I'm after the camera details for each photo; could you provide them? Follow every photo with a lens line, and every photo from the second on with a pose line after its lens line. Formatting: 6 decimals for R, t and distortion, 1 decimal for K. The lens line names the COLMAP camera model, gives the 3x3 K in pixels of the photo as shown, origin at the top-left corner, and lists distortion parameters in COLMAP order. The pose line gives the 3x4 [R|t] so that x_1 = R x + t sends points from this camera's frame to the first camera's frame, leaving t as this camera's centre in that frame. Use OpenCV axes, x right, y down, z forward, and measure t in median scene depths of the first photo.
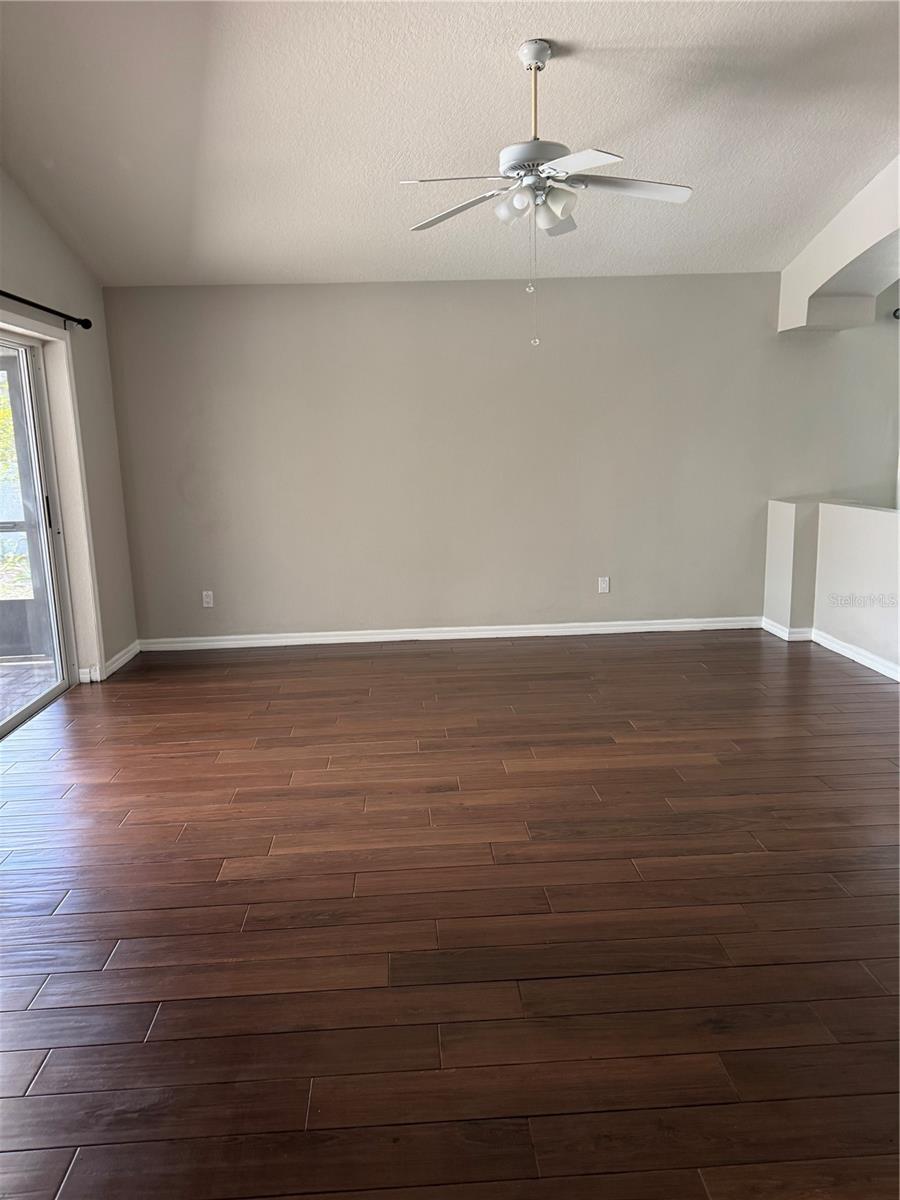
lens RADIAL K [[840.4, 0, 445.7], [0, 840.4, 604.0], [0, 0, 1]] dist [0.122628, -0.240116]
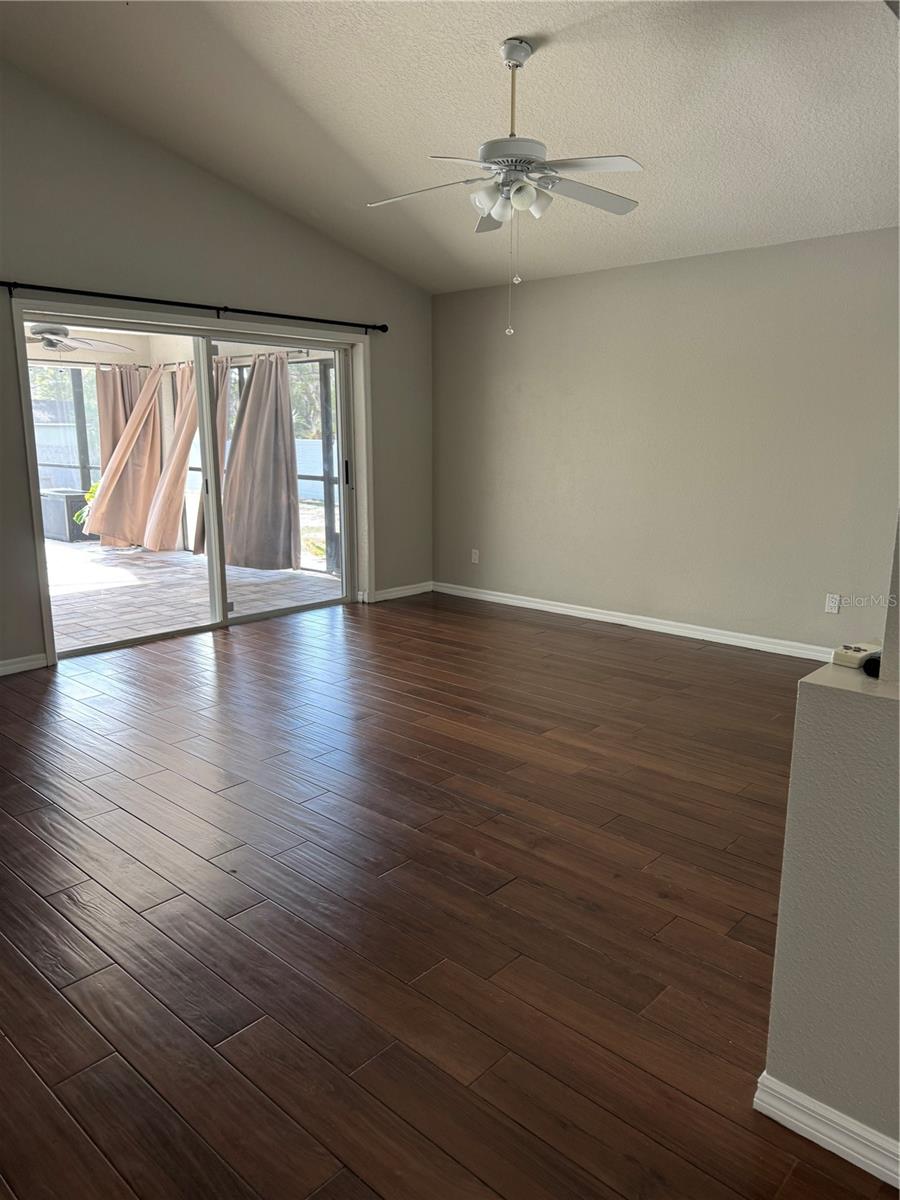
lens RADIAL K [[840.4, 0, 445.7], [0, 840.4, 604.0], [0, 0, 1]] dist [0.122628, -0.240116]
pose [[0.692118, 0.174823, -0.700293, 0.647156], [-0.160003, 0.983246, 0.087325, -0.044878], [0.703827, 0.051610, 0.708495, 0.172049]]
